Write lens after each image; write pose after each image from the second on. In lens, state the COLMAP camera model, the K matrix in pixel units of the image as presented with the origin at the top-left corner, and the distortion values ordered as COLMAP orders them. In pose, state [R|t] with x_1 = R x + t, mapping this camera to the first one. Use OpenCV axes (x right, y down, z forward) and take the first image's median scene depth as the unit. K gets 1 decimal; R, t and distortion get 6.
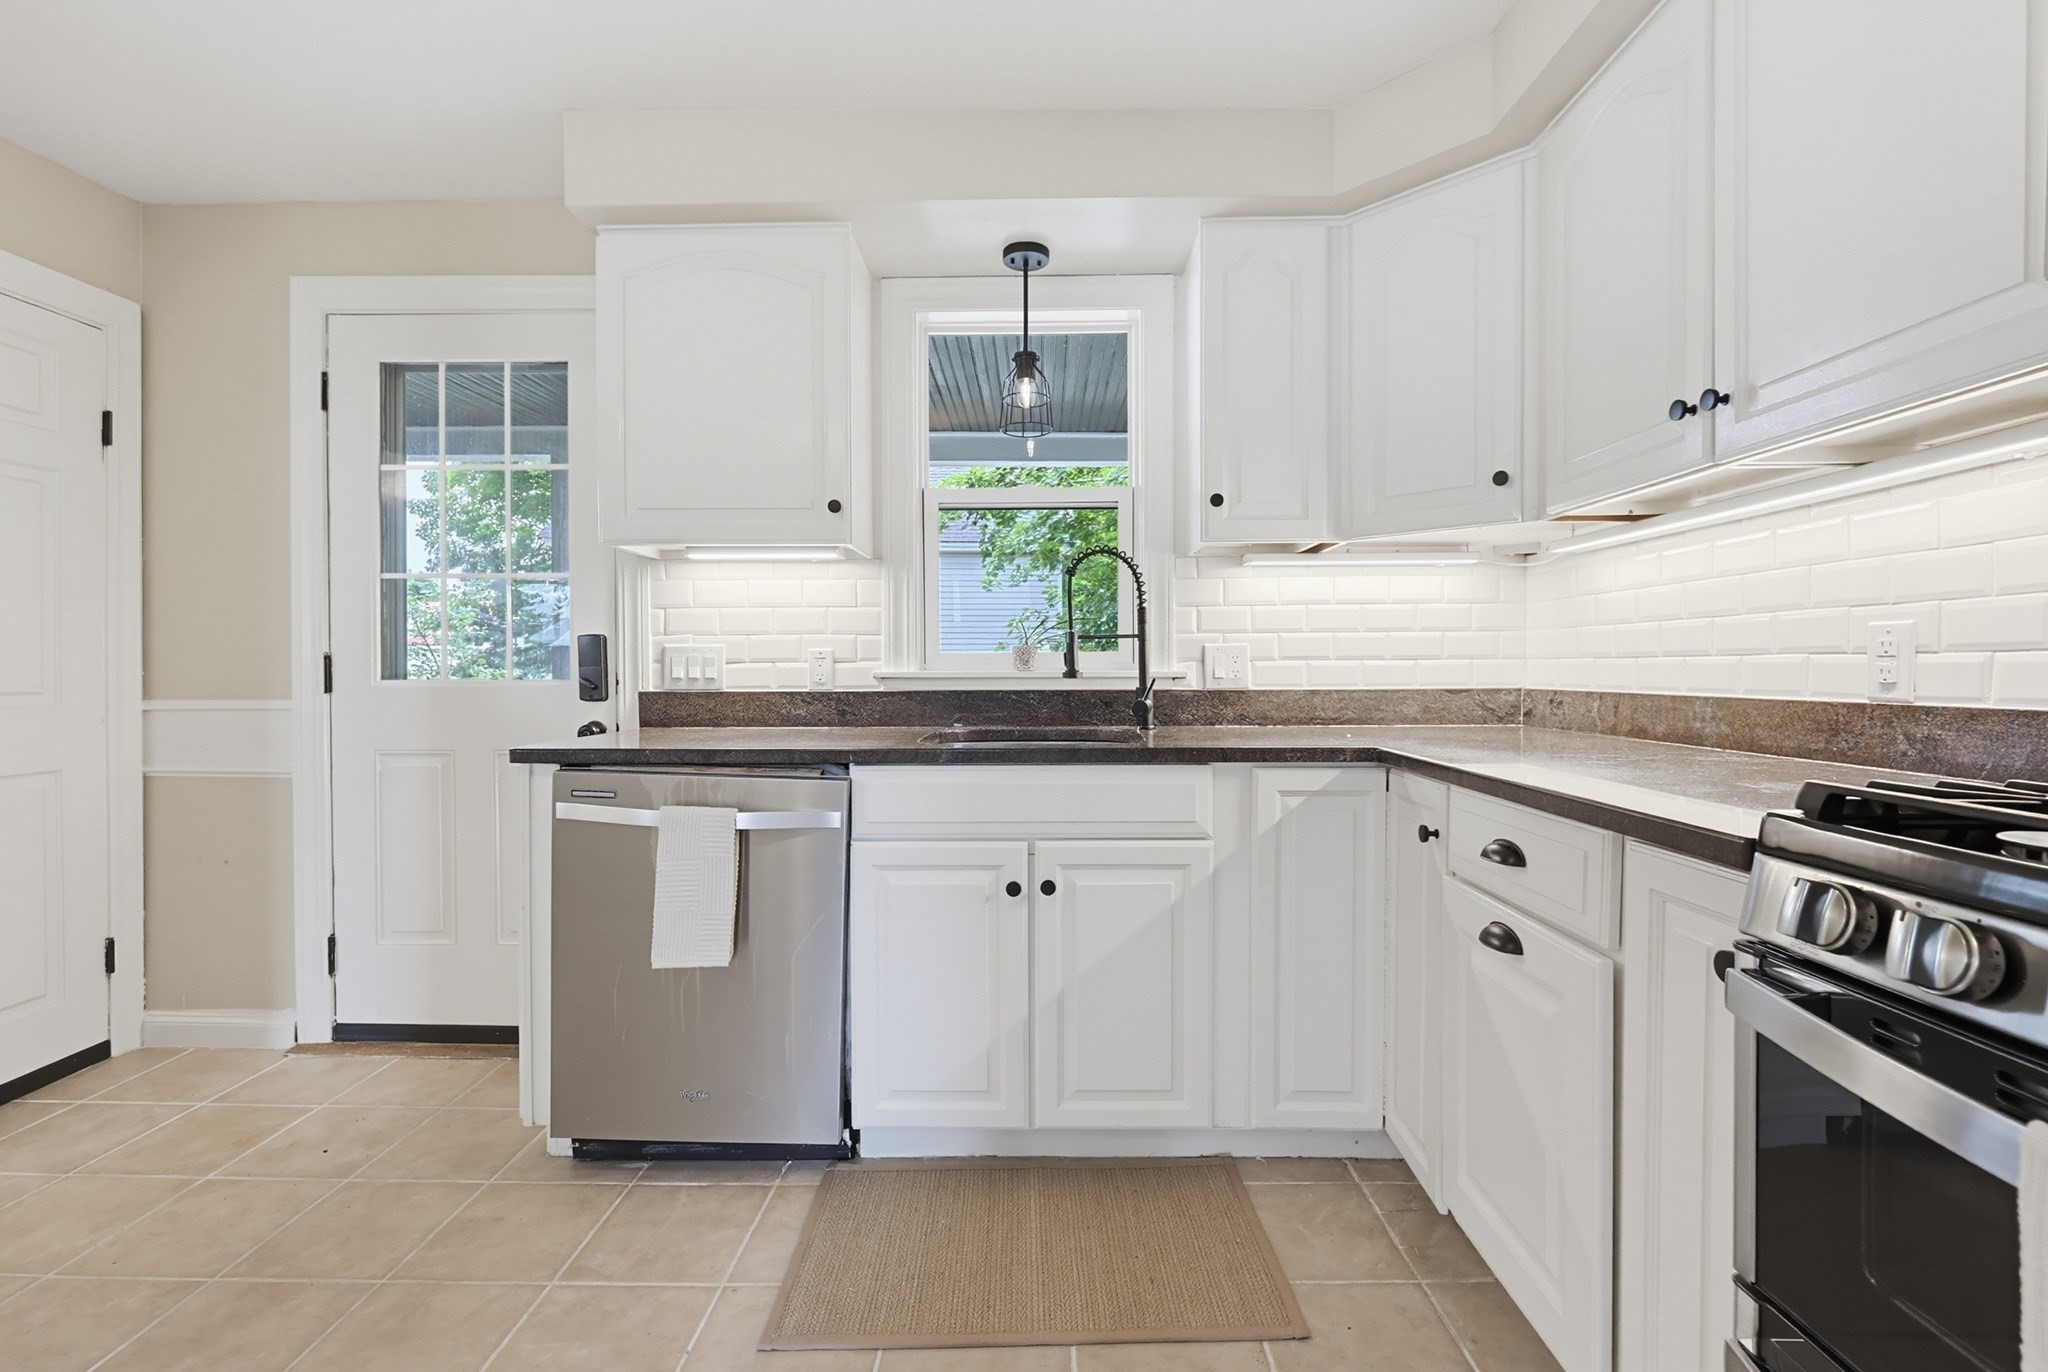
lens RADIAL K [[893.9, 0, 1031.1], [0, 893.9, 684.4], [0, 0, 1]] dist [-0.006112, -0.000375]
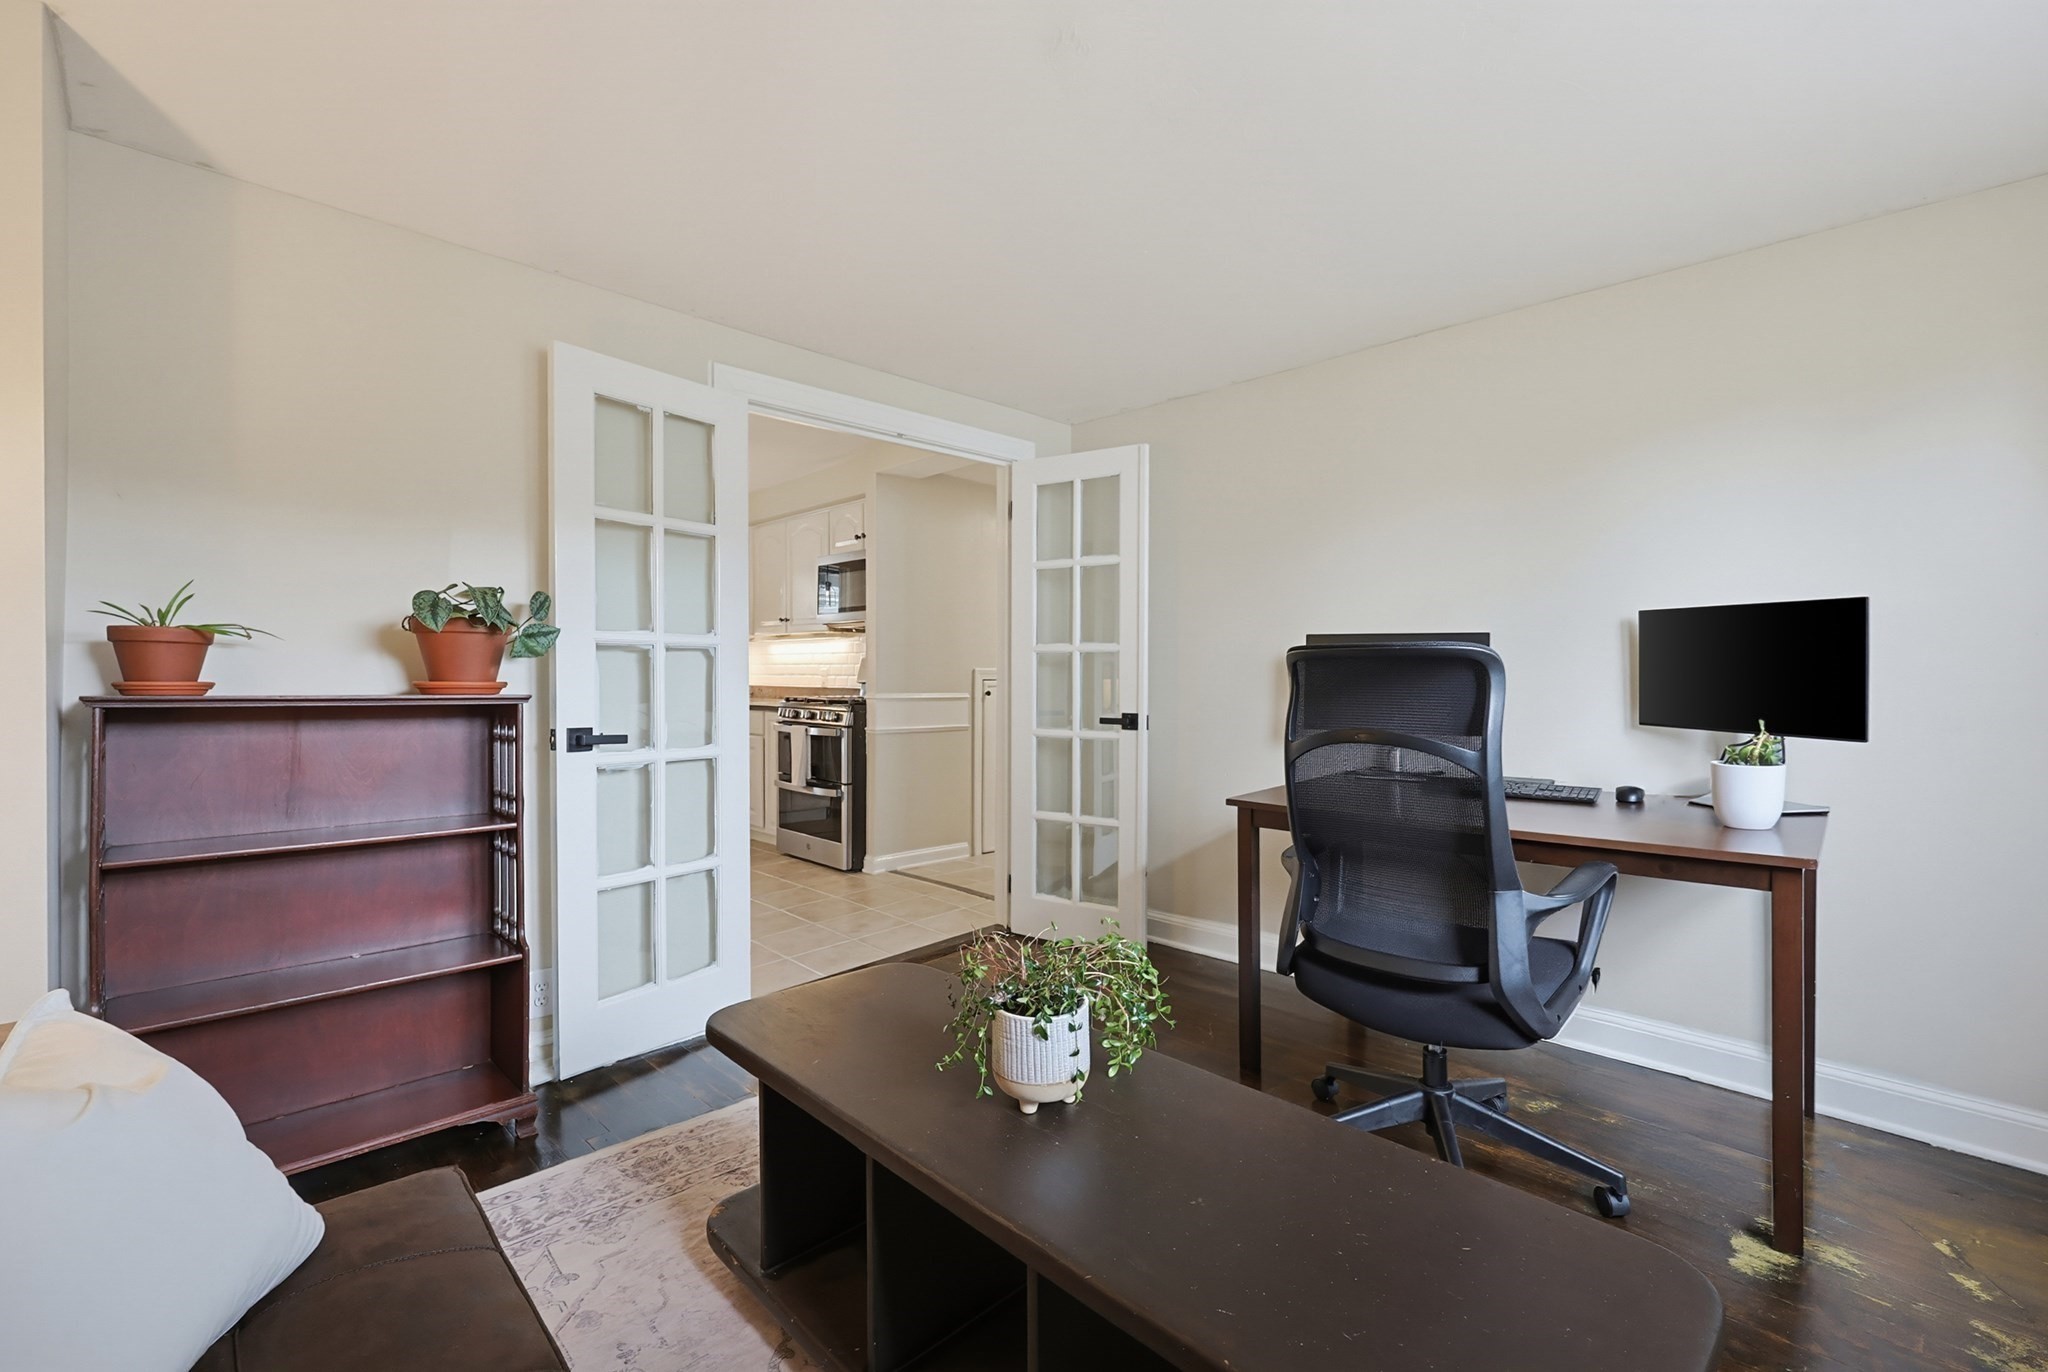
lens RADIAL K [[887.5, 0, 1032.4], [0, 887.5, 696.6], [0, 0, 1]] dist [0.002488, 0.000242]
pose [[0.701125, -0.009907, 0.712970, -0.889615], [0.004243, 0.999944, 0.009721, 0.017109], [-0.713026, -0.003791, 0.701128, -1.720980]]
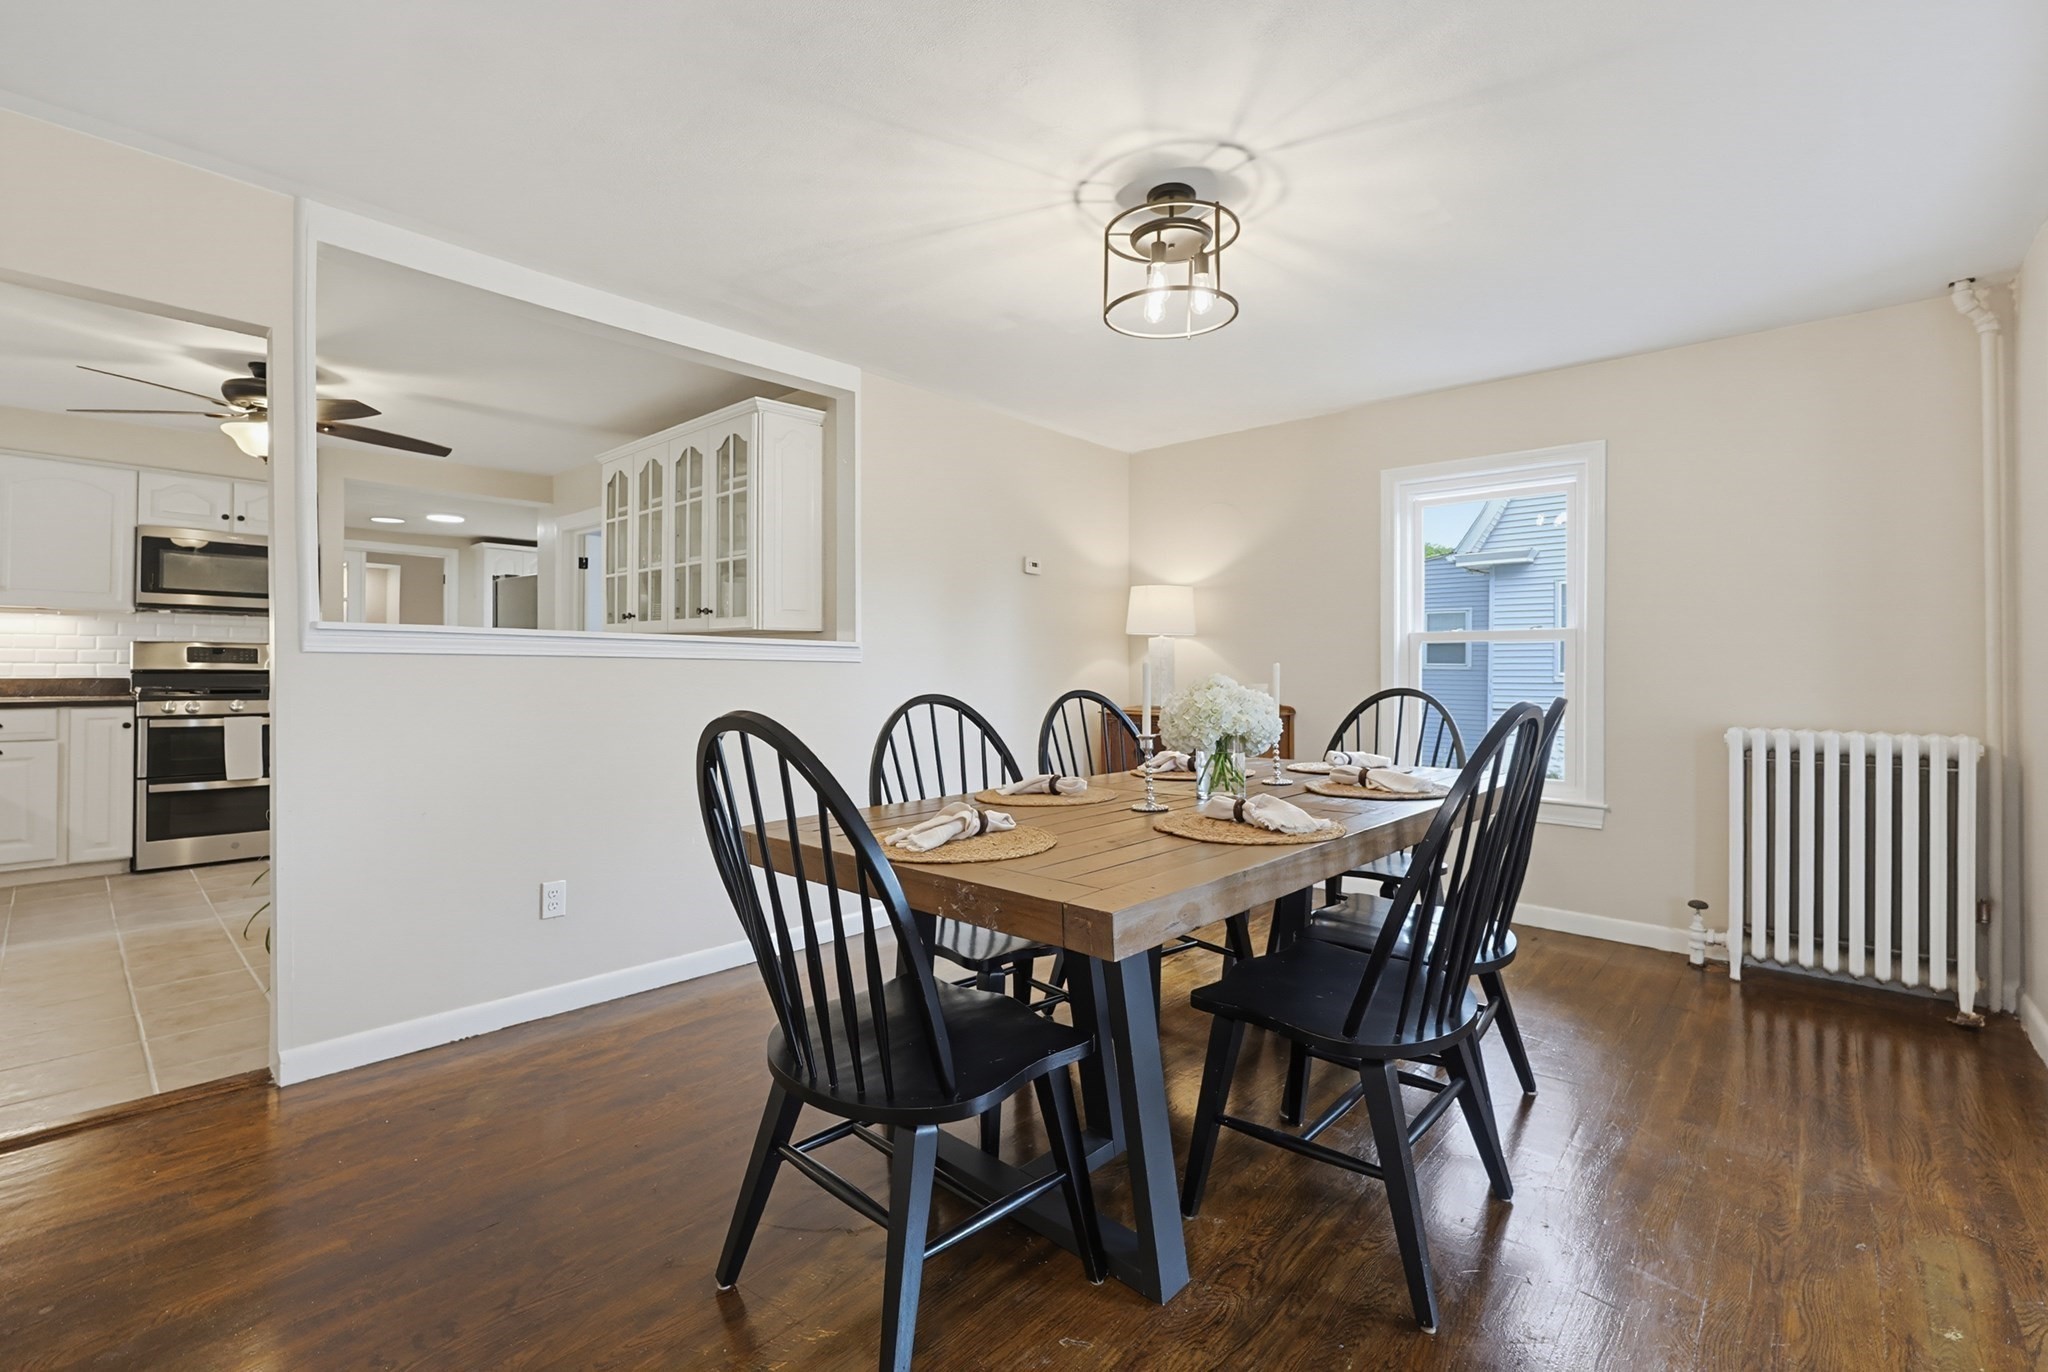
lens RADIAL K [[889.1, 0, 1040.8], [0, 889.1, 669.9], [0, 0, 1]] dist [0.000246, 0.000093]
pose [[-0.750958, -0.003450, 0.660341, -2.482516], [0.004559, 0.999935, 0.010409, -0.014821], [-0.660334, 0.010827, -0.750894, 0.507355]]
